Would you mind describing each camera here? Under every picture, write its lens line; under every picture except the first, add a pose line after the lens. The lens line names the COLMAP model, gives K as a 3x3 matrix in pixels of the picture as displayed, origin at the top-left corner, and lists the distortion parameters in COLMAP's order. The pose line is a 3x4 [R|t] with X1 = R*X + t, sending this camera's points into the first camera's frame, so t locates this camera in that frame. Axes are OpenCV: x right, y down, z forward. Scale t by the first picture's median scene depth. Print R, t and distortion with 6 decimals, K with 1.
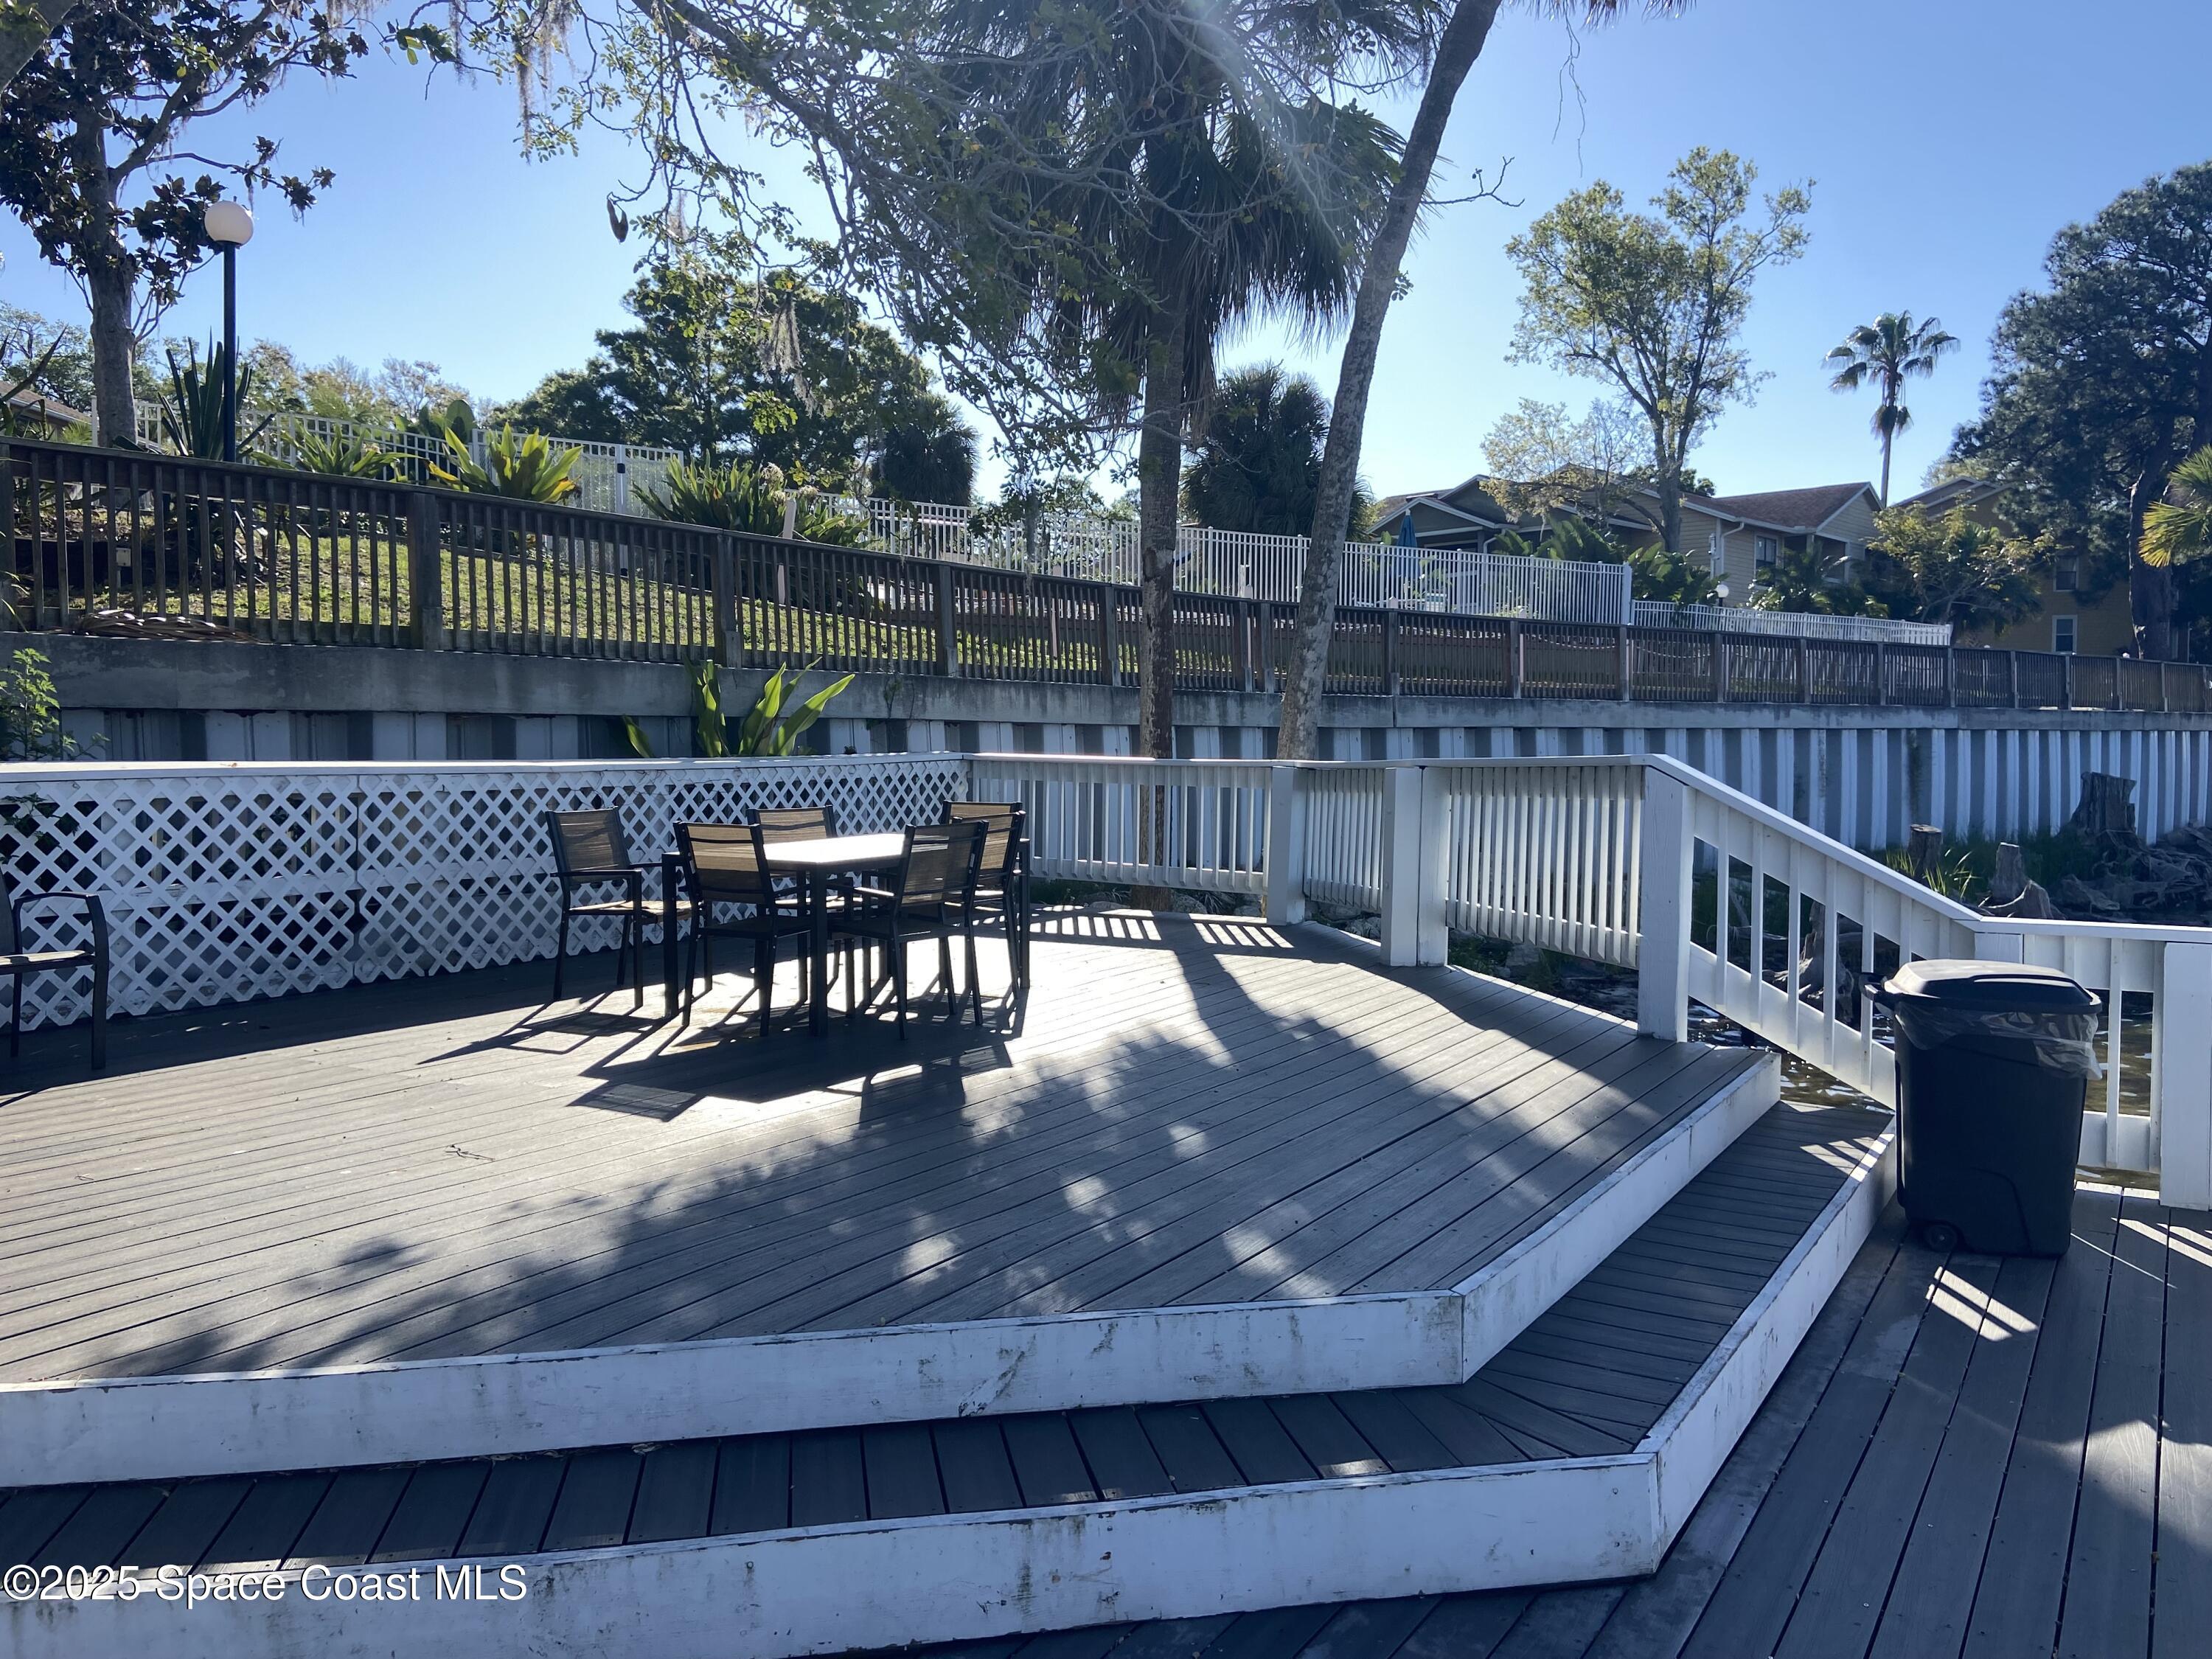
lens RADIAL K [[1653.3, 0, 1106.0], [0, 1653.3, 829.5], [0, 0, 1]] dist [0.084121, -0.002369]
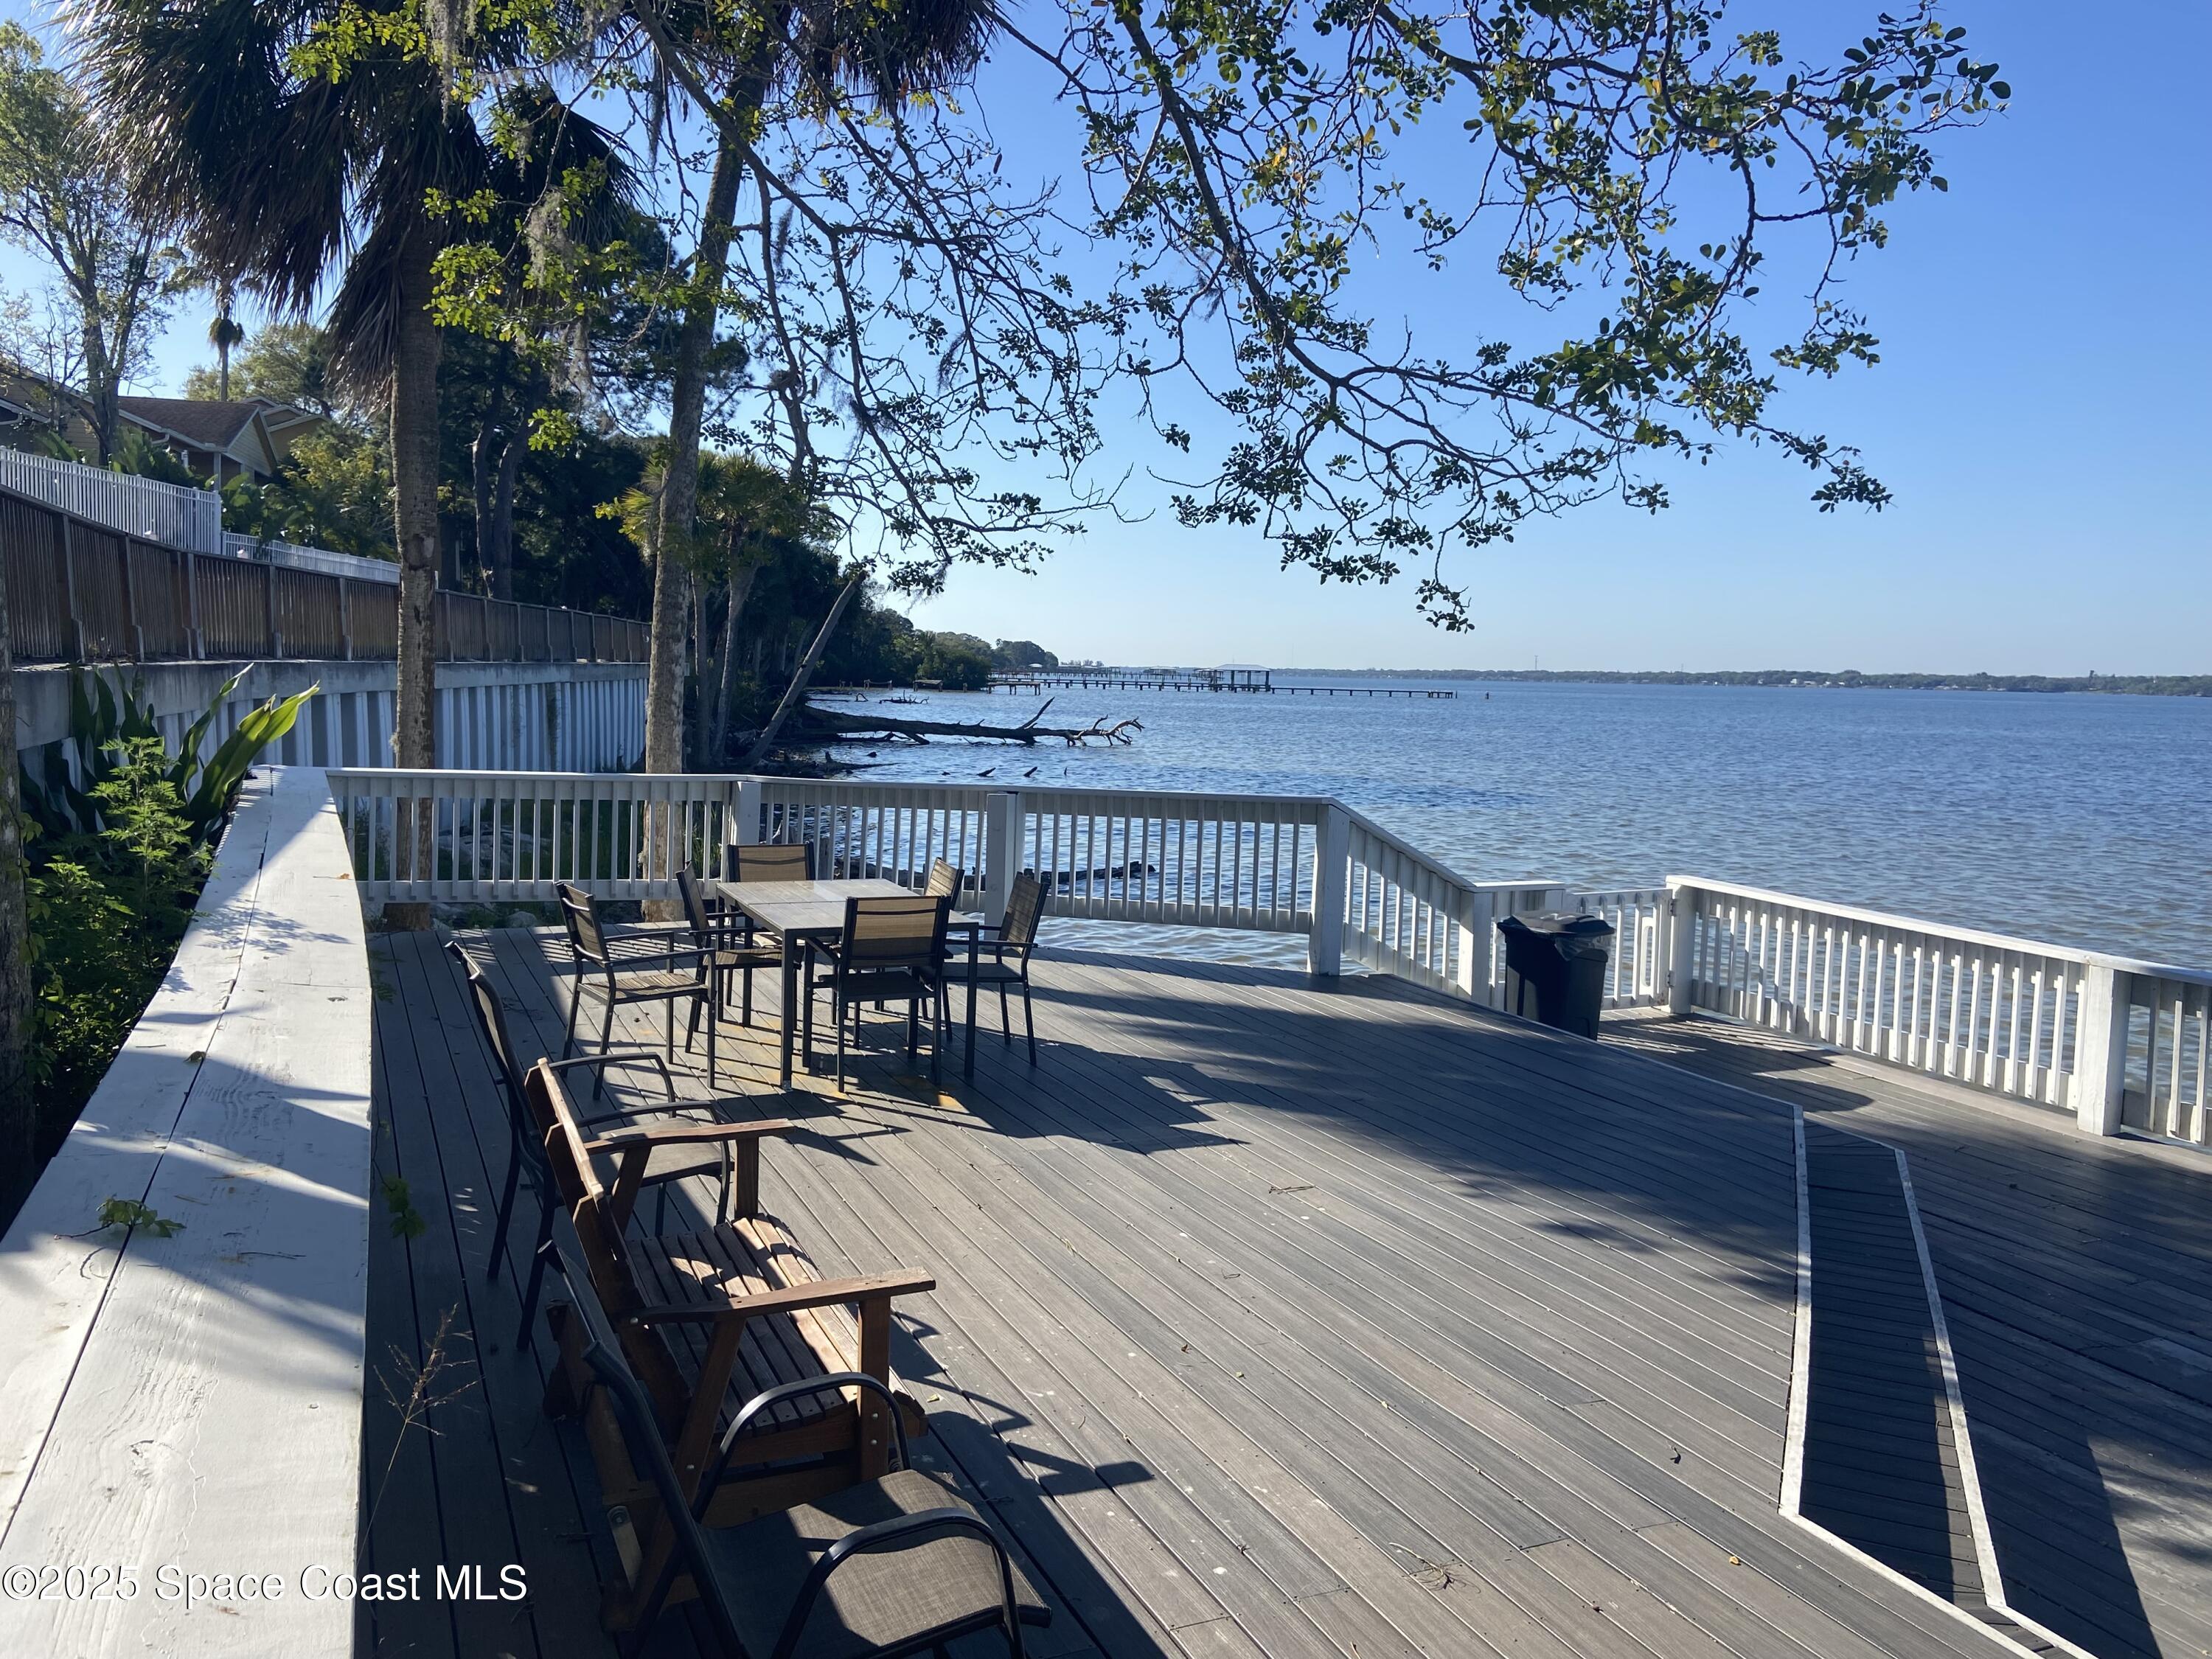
lens RADIAL K [[1719.6, 0, 1106.0], [0, 1719.6, 829.5], [0, 0, 1]] dist [-0.000965, -0.003119]
pose [[0.546569, -0.069985, 0.834485, -0.219554], [0.024745, 0.997416, 0.067442, -0.024247], [-0.837048, -0.016213, 0.546889, 0.061948]]
